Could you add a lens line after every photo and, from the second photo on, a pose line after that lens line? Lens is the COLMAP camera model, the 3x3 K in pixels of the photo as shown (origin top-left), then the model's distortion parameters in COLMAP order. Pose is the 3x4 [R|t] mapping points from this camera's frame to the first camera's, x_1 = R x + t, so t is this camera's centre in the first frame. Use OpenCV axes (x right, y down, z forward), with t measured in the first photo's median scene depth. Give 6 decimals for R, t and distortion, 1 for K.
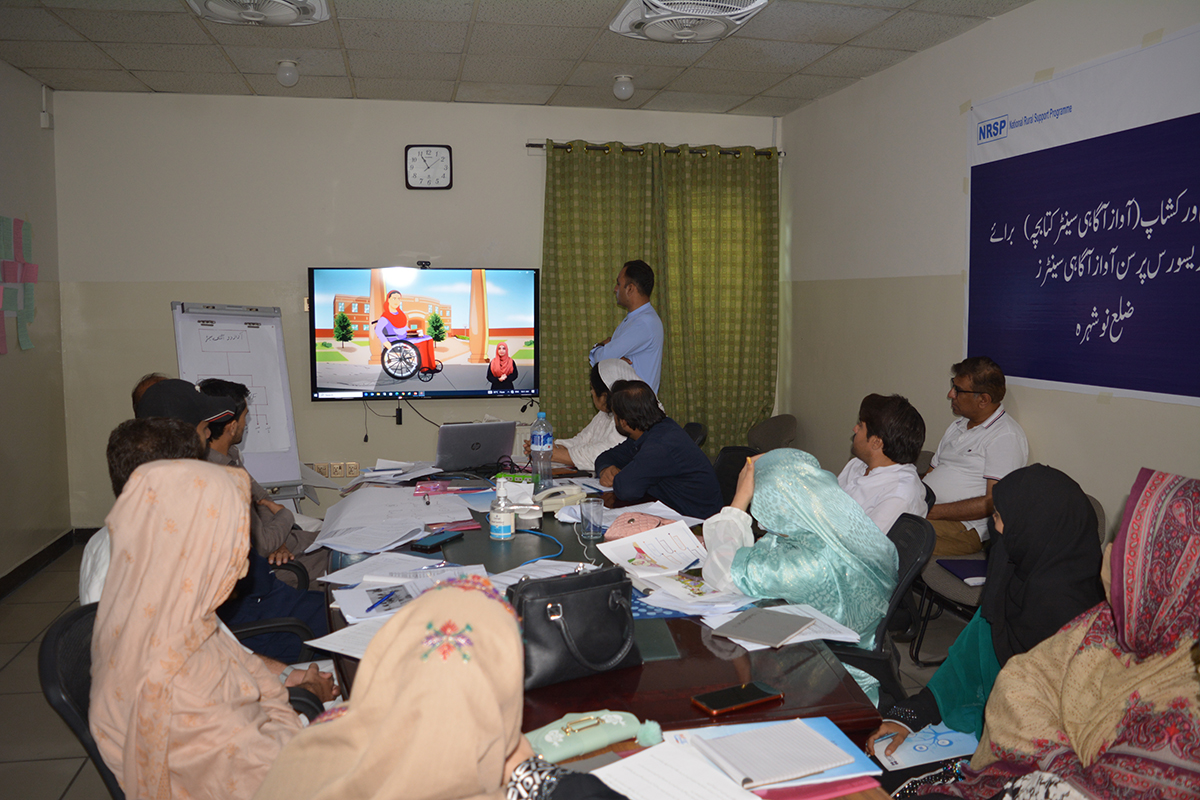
lens RADIAL K [[969.1, 0, 602.2], [0, 969.1, 422.8], [0, 0, 1]] dist [-0.081057, 0.026963]
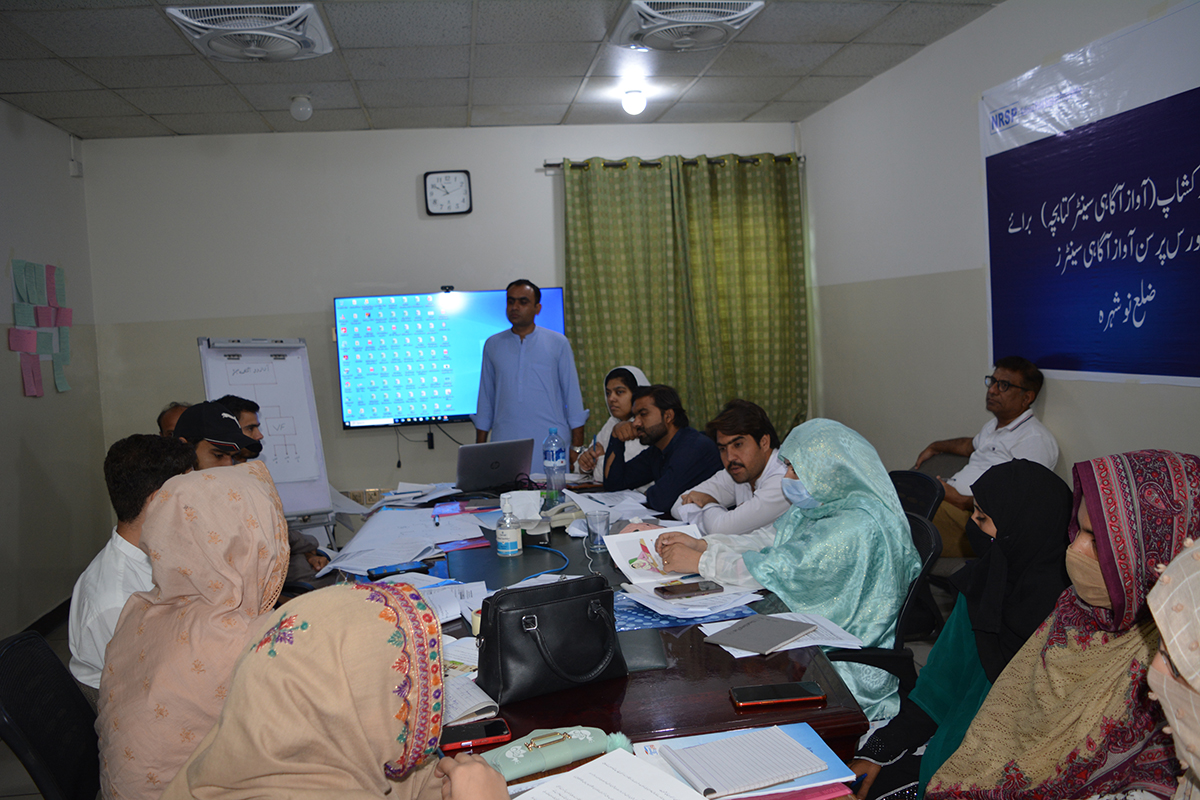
lens RADIAL K [[969.1, 0, 600.6], [0, 969.1, 419.8], [0, 0, 1]] dist [-0.081057, 0.026963]
pose [[0.997274, -0.046510, -0.057287, 0.038278], [0.045133, 0.998666, -0.025104, 0.007097], [0.058378, 0.022450, 0.998042, 0.008766]]
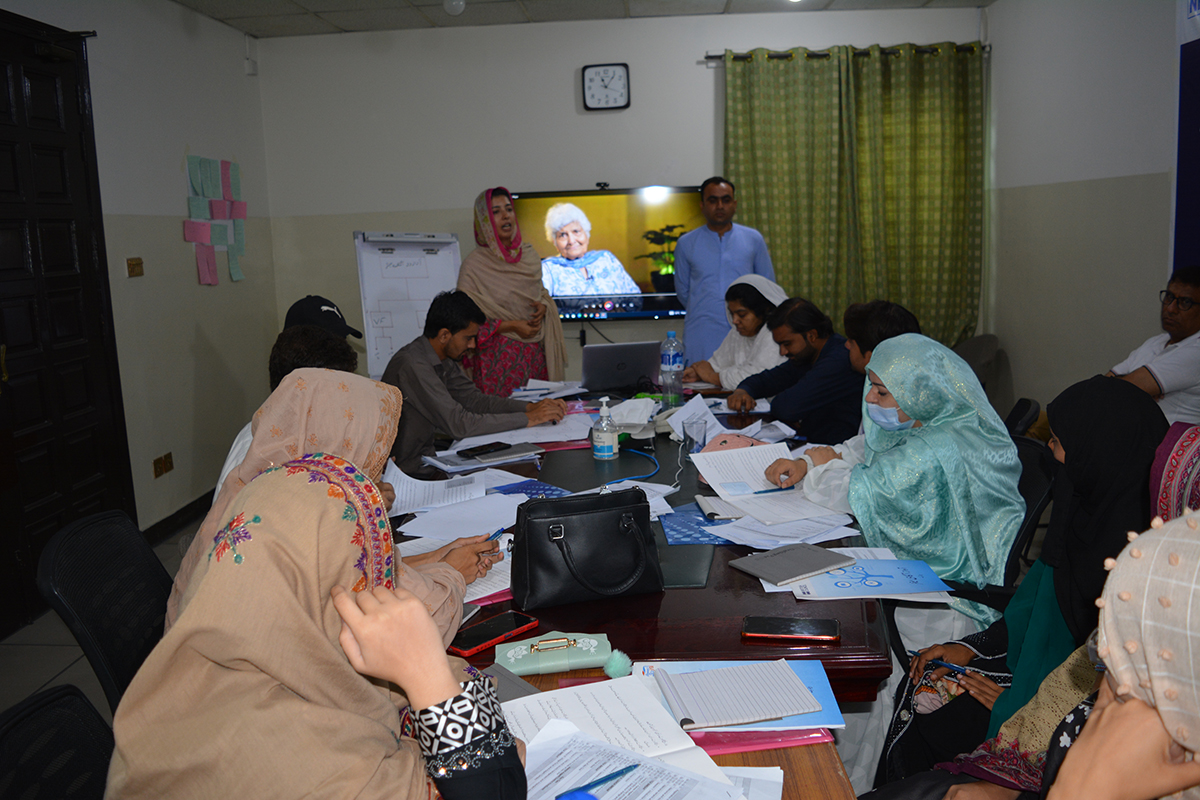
lens RADIAL K [[969.1, 0, 604.0], [0, 969.1, 404.7], [0, 0, 1]] dist [-0.081057, 0.026963]
pose [[0.967535, 0.009676, -0.252550, 0.104293], [0.005354, 0.998258, 0.058757, 0.004481], [0.252679, -0.058202, 0.965798, 0.033910]]
